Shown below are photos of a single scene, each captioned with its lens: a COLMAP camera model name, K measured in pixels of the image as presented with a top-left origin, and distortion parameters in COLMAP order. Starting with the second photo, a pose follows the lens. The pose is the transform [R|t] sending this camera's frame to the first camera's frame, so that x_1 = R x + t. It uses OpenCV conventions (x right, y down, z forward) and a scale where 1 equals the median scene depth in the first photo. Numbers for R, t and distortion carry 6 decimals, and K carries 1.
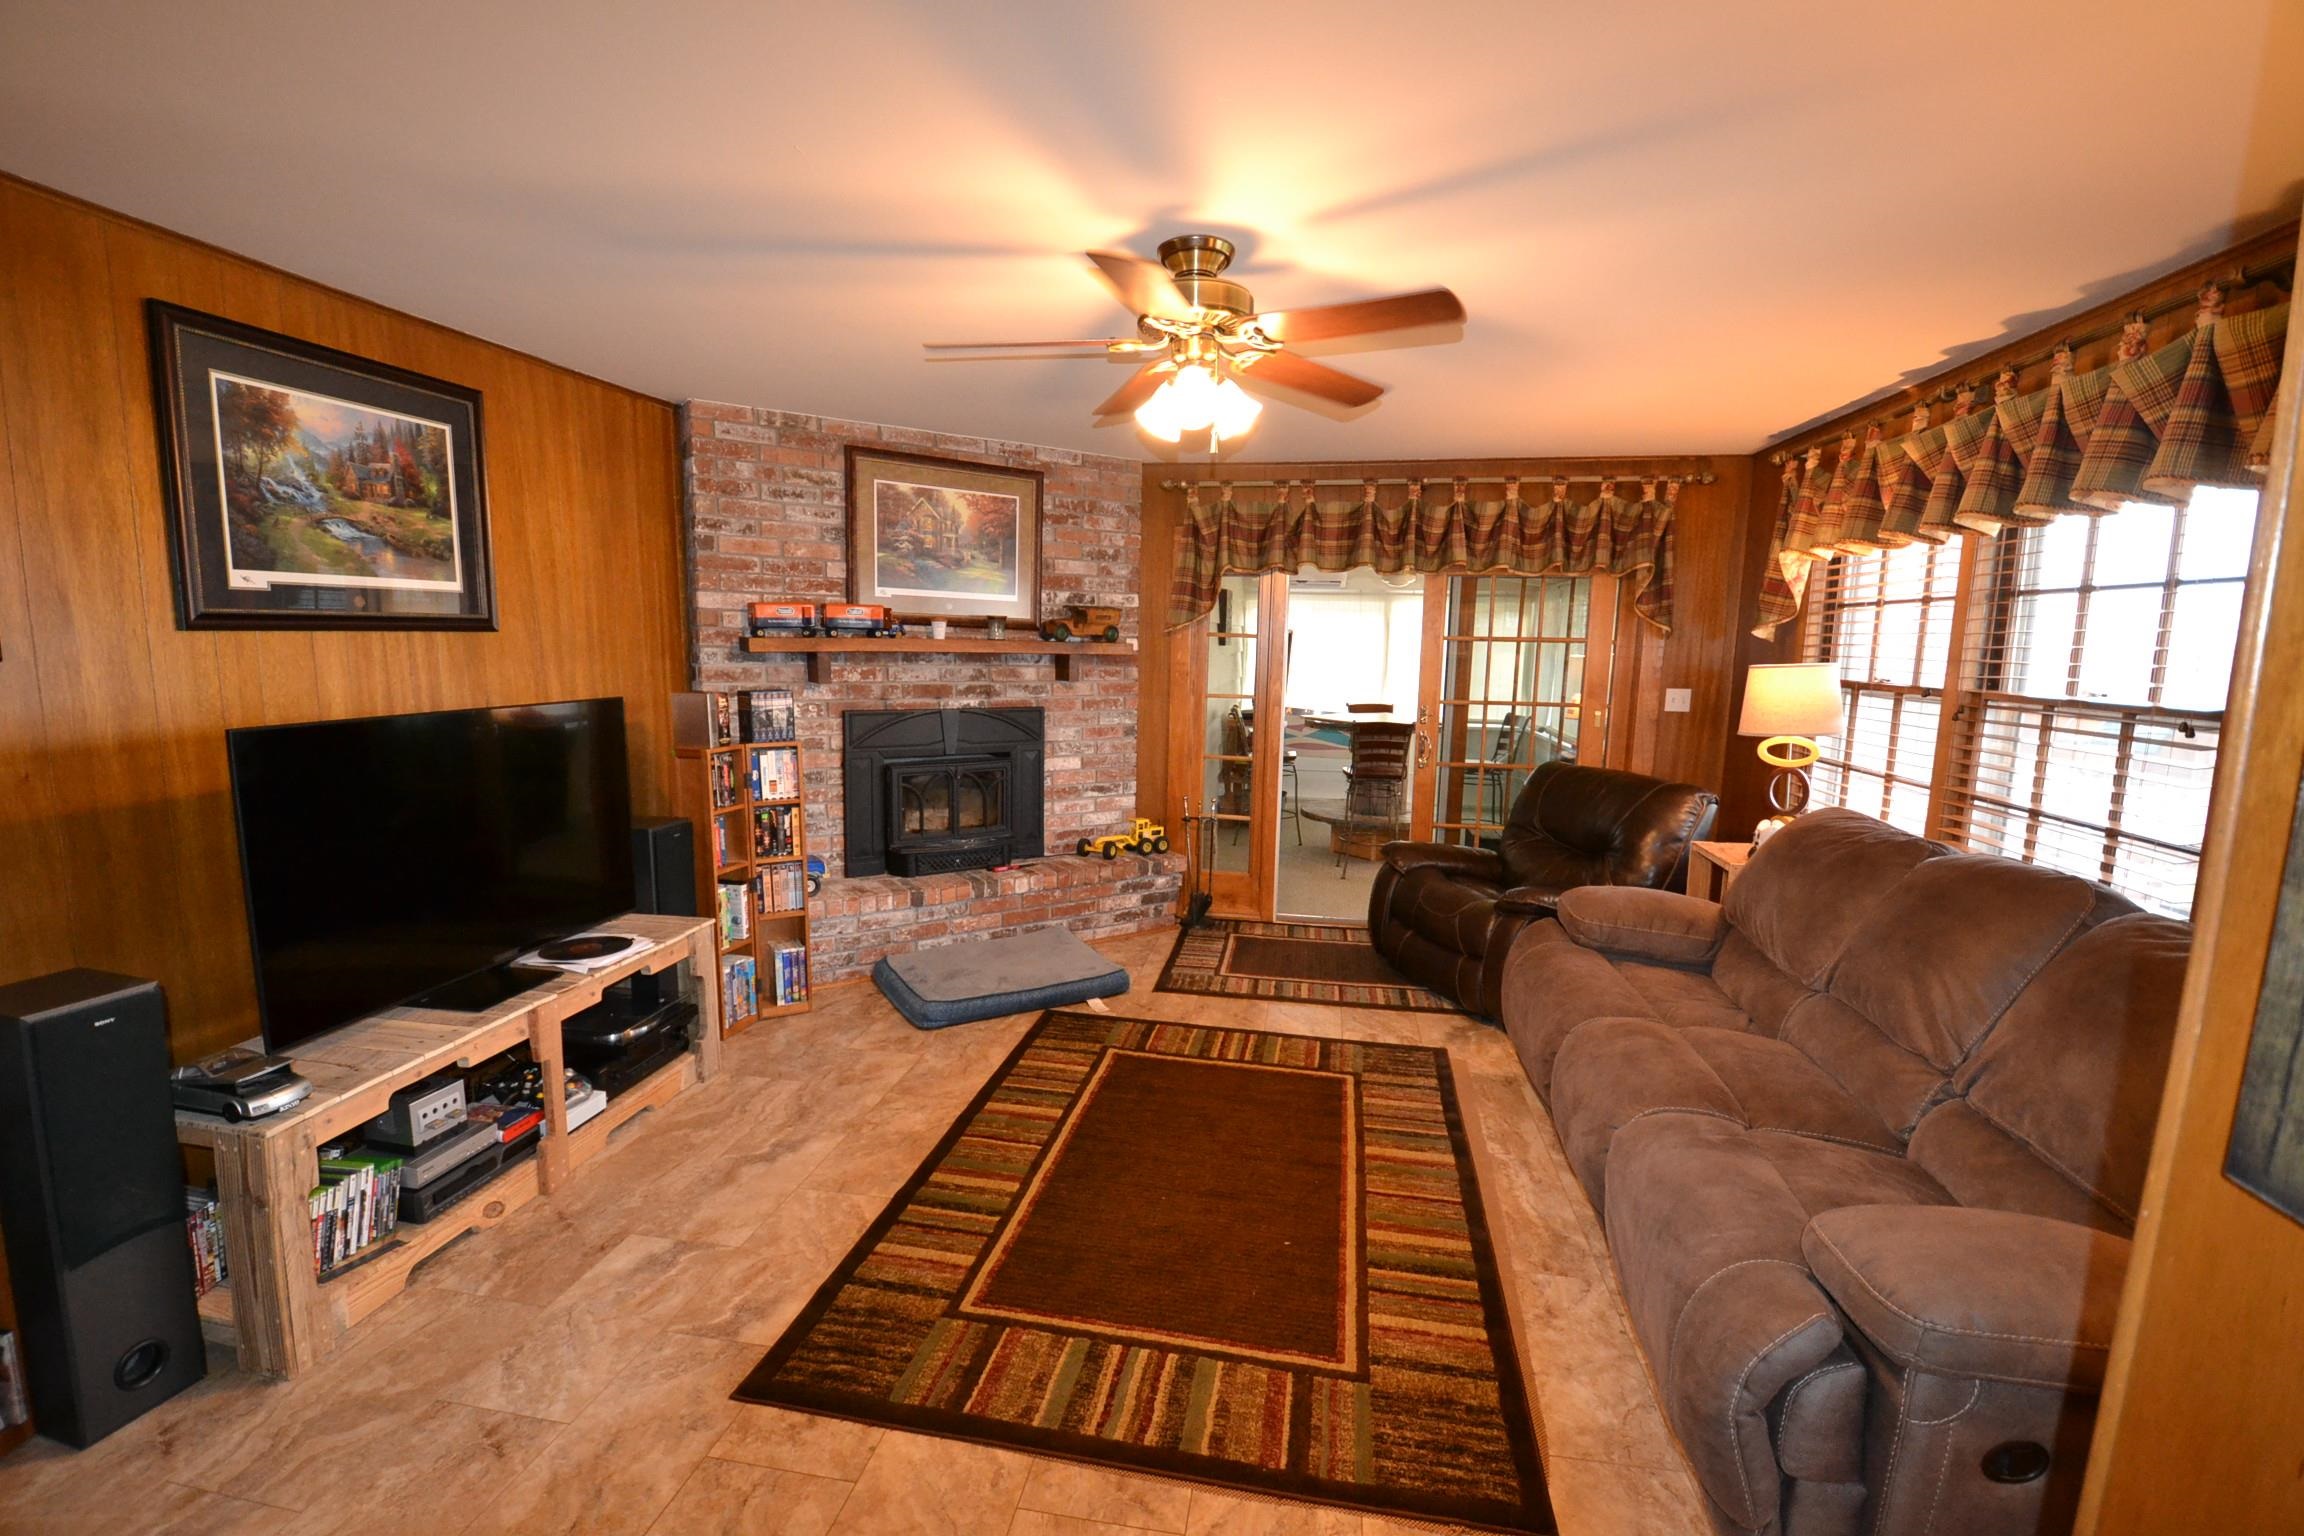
lens RADIAL K [[1022.9, 0, 1149.5], [0, 1022.9, 792.4], [0, 0, 1]] dist [0.017515, -0.024967]
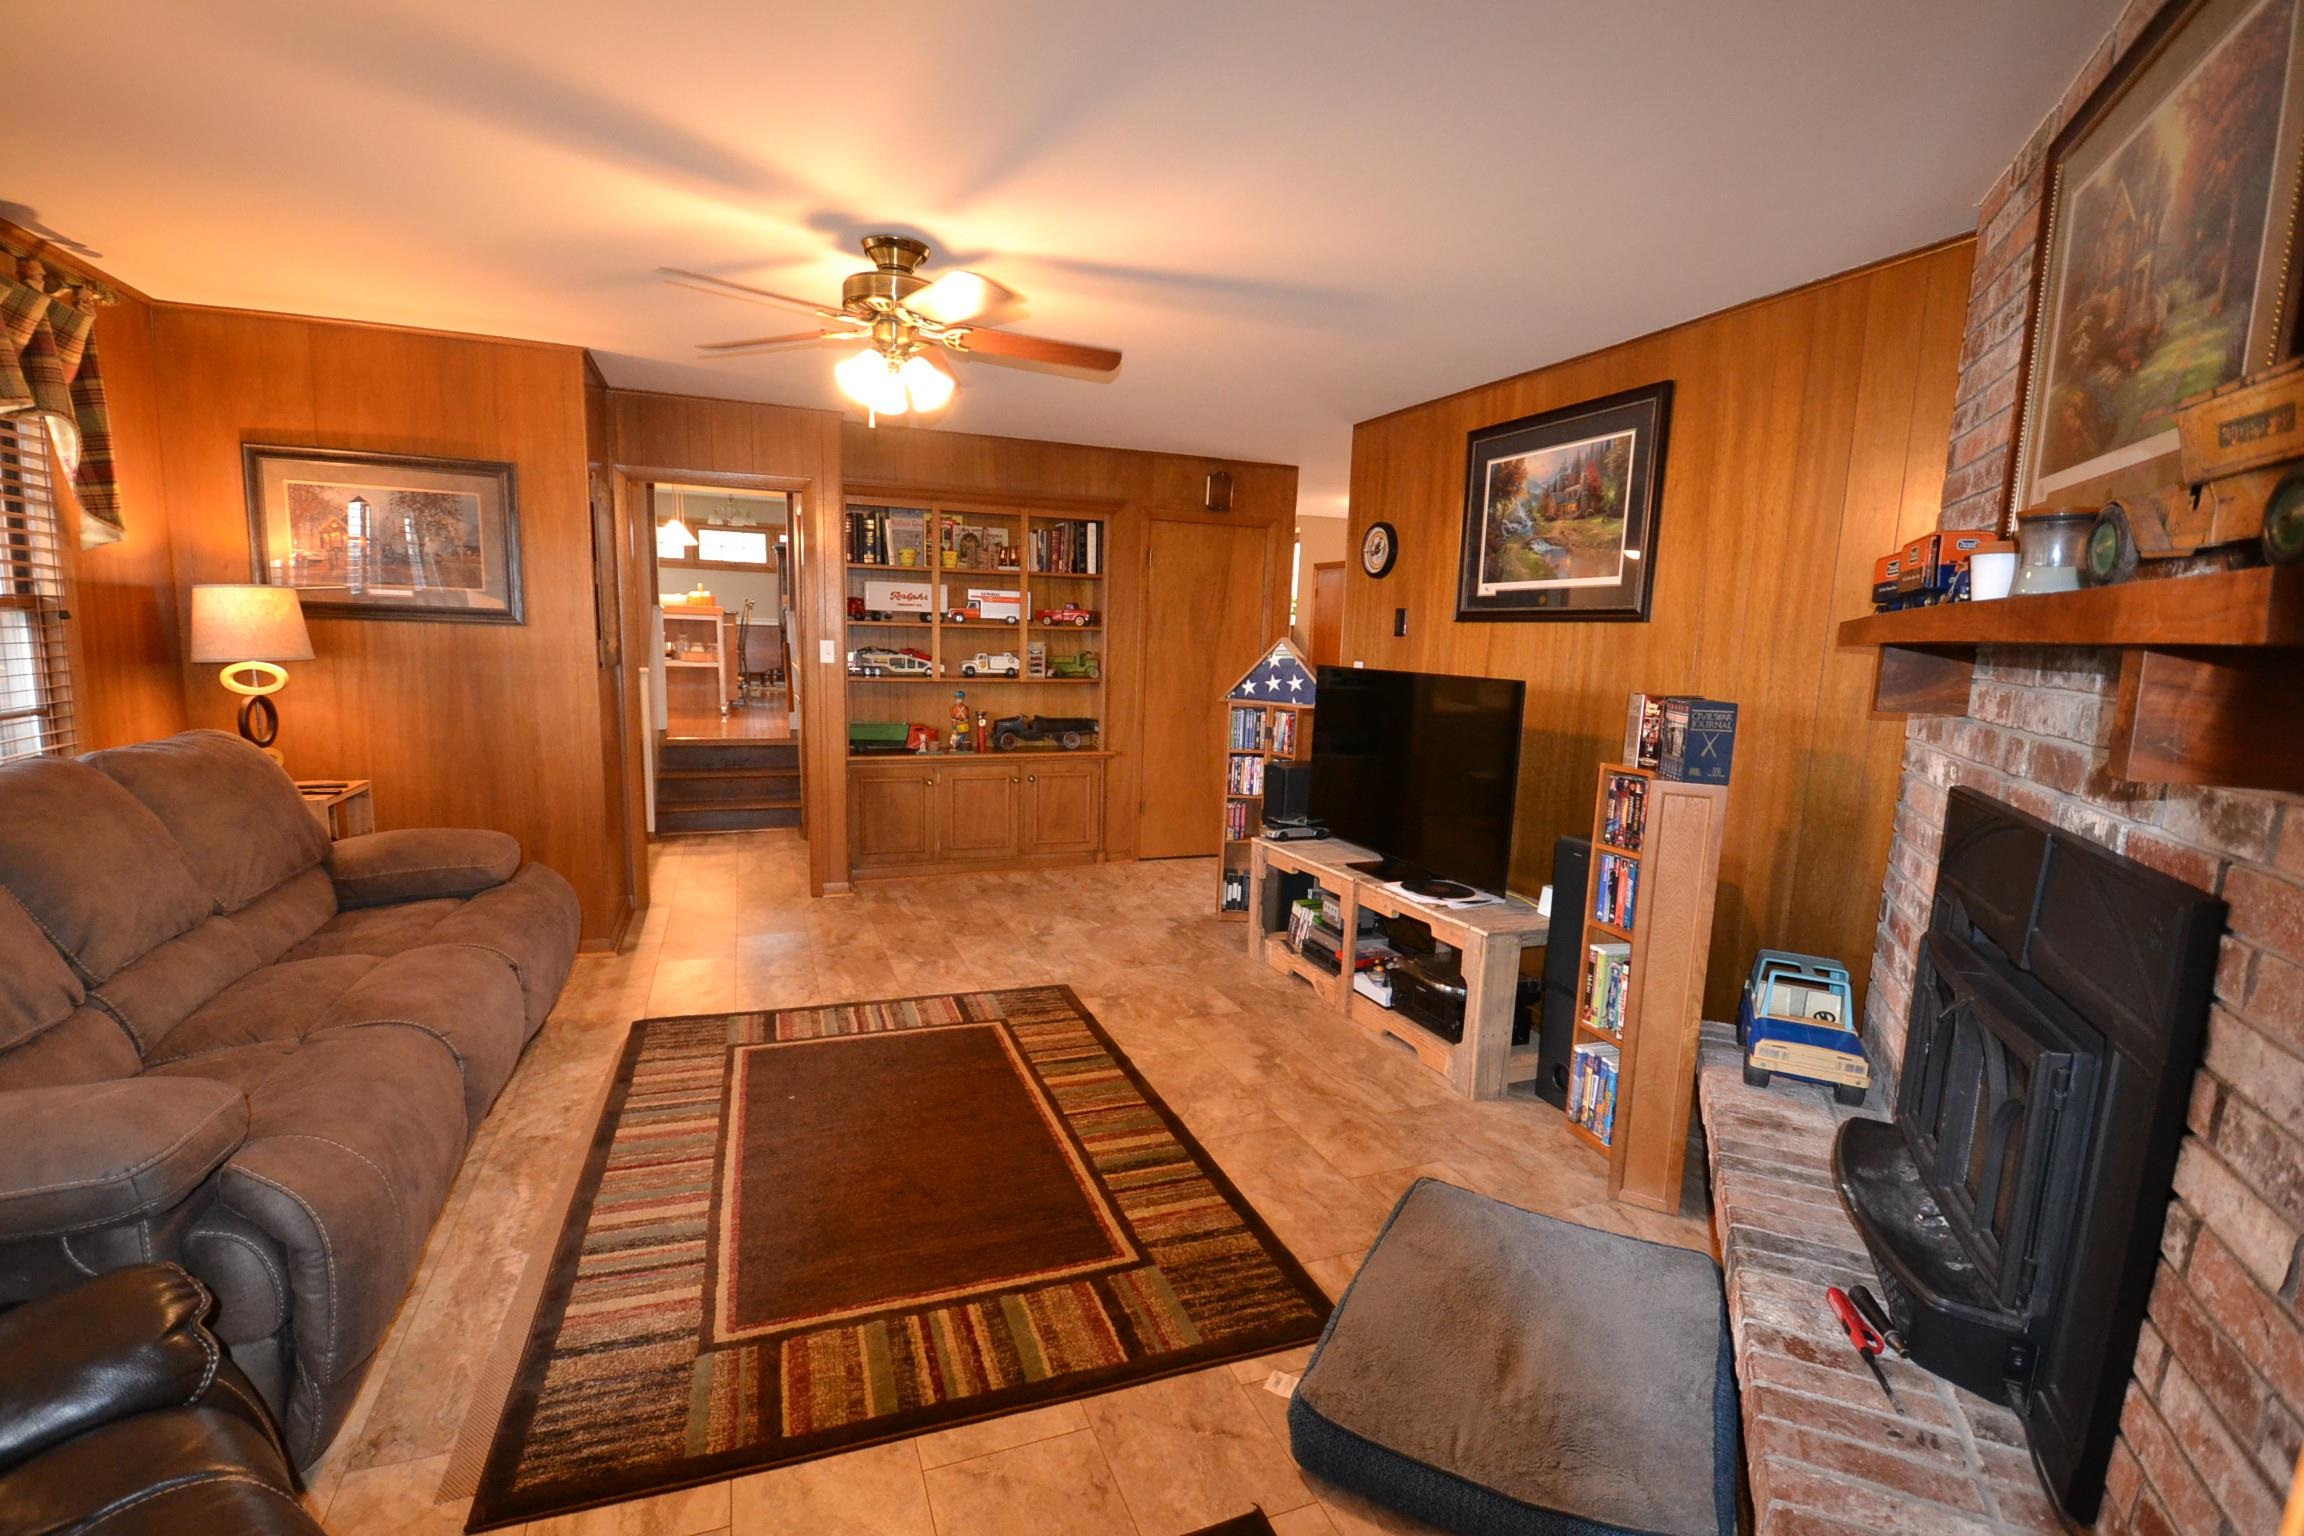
lens RADIAL K [[1022.9, 0, 1149.5], [0, 1022.9, 792.4], [0, 0, 1]] dist [0.017515, -0.024967]
pose [[-0.854585, 0.034274, -0.518179, 0.263704], [-0.124877, 0.954979, 0.269113, -0.181728], [0.504073, 0.294688, -0.811831, 1.422113]]
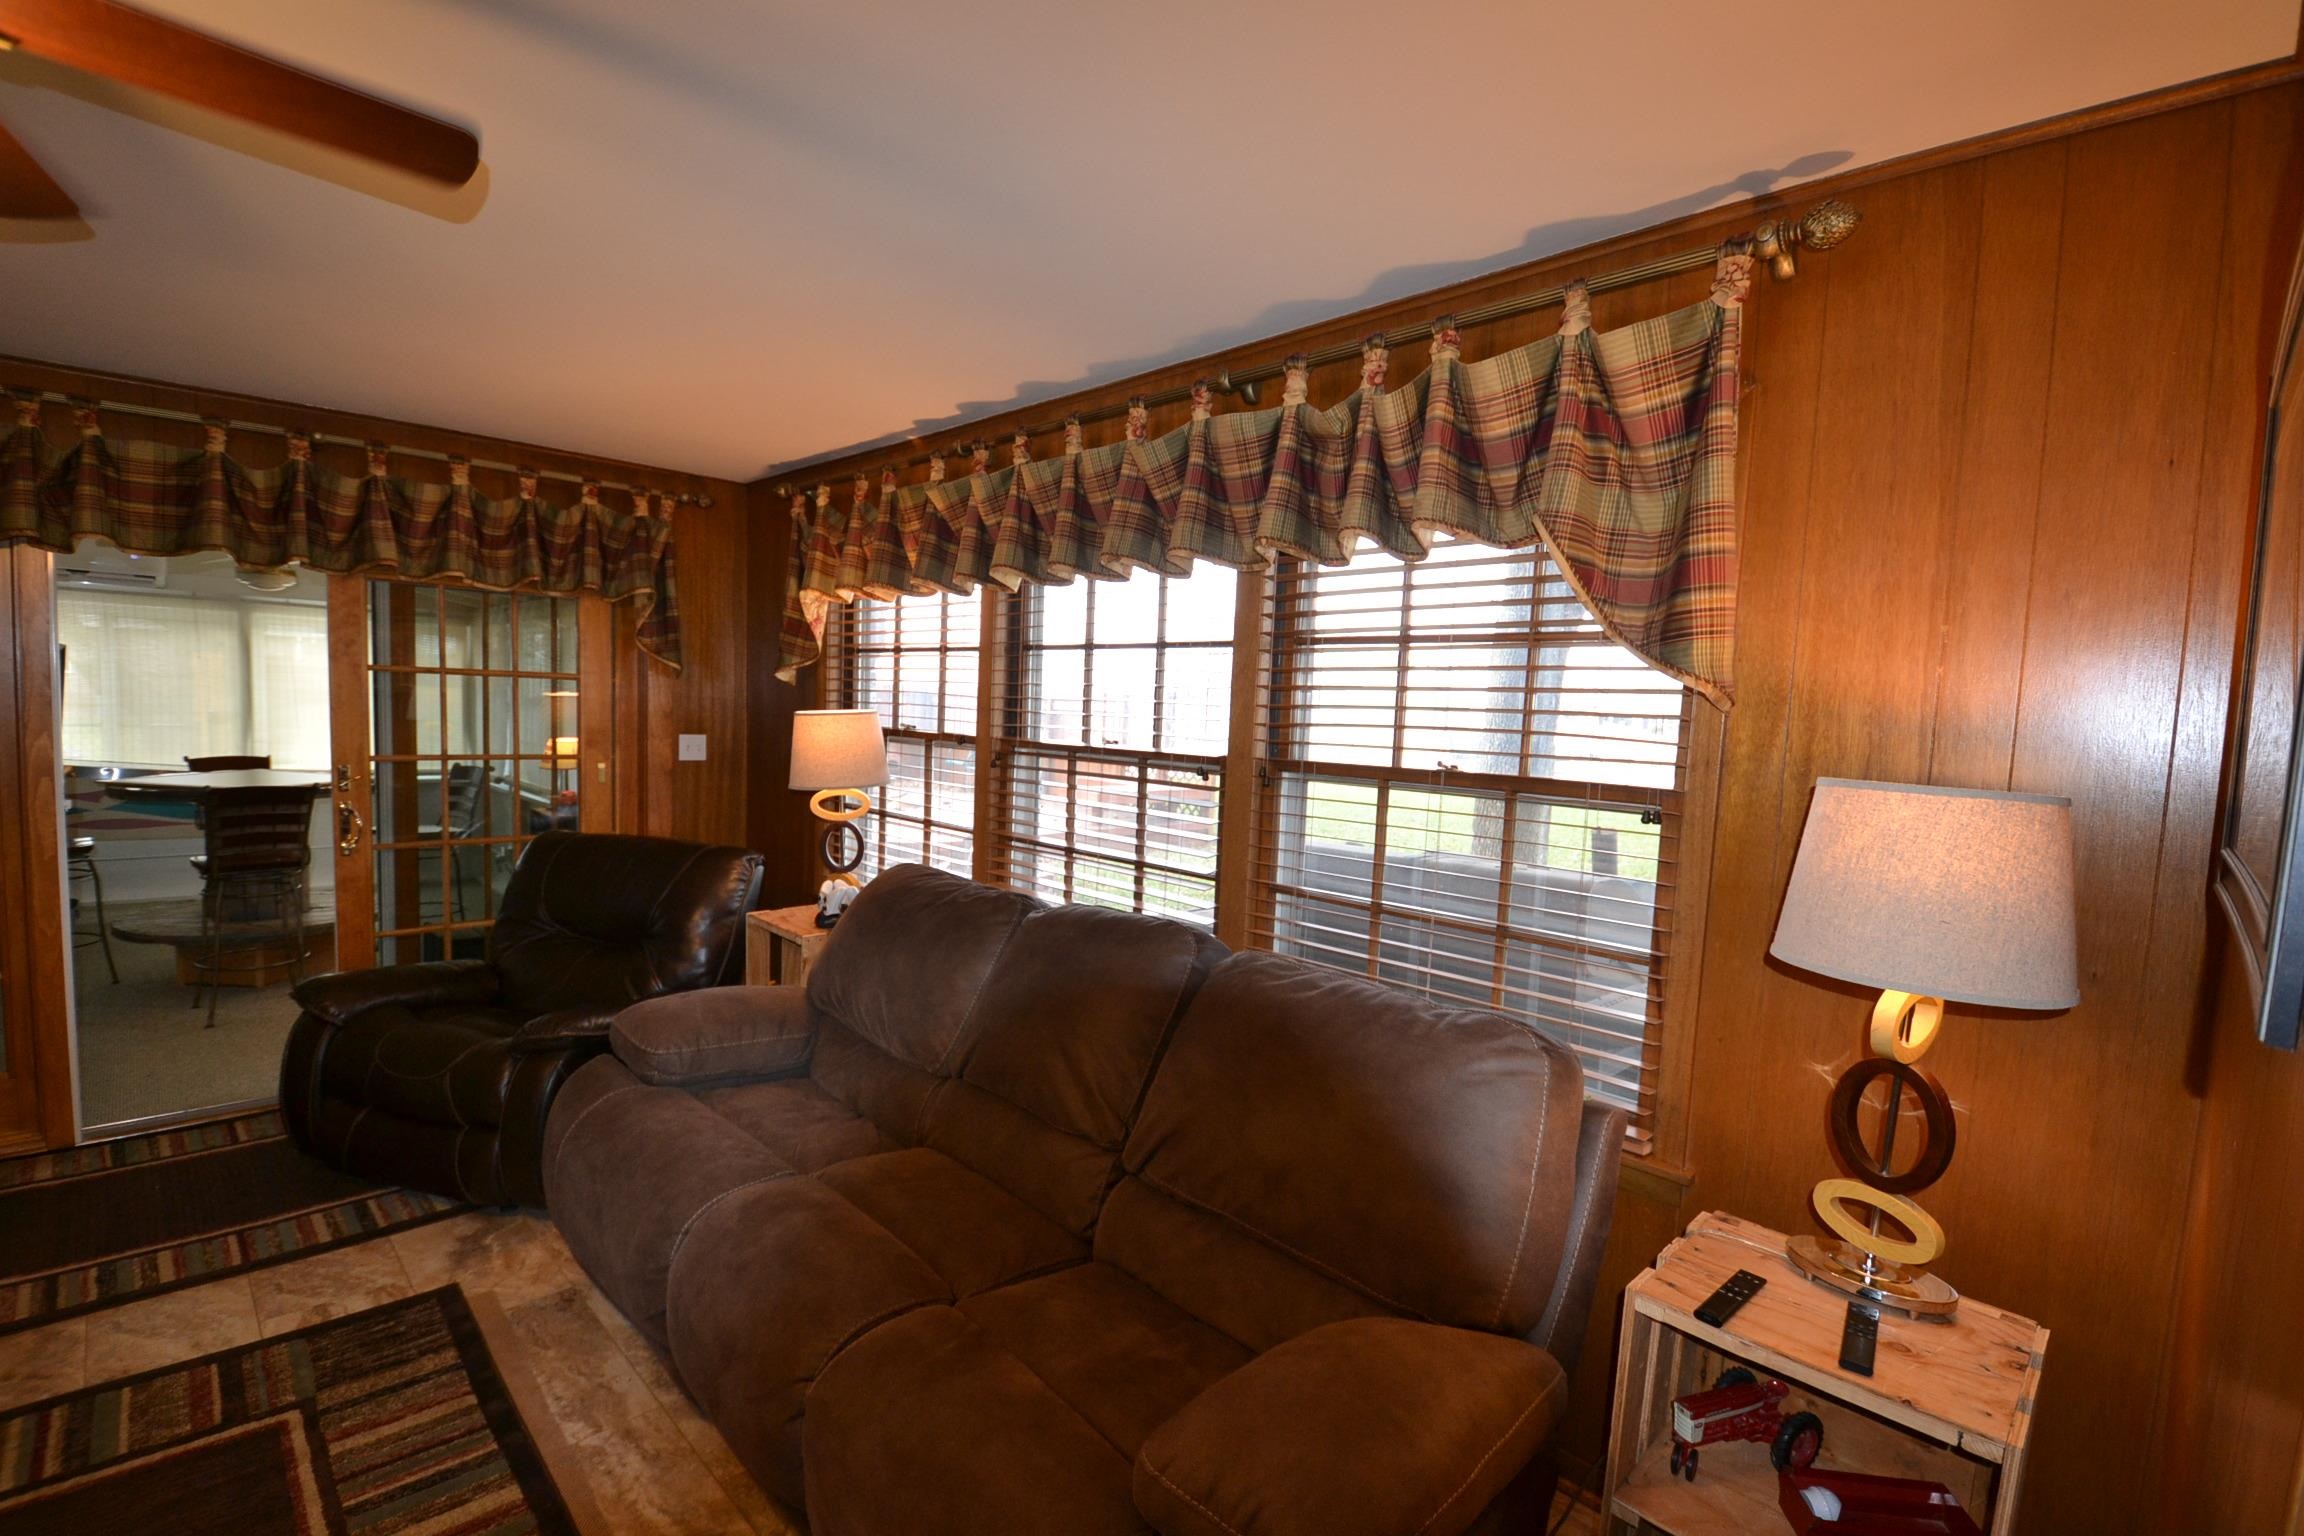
lens RADIAL K [[1022.9, 0, 1149.5], [0, 1022.9, 792.4], [0, 0, 1]] dist [0.017515, -0.024967]
pose [[0.576440, -0.061122, 0.814850, 0.027349], [0.088810, 0.995978, 0.011883, -0.036886], [-0.812299, 0.065517, 0.579550, 0.234547]]
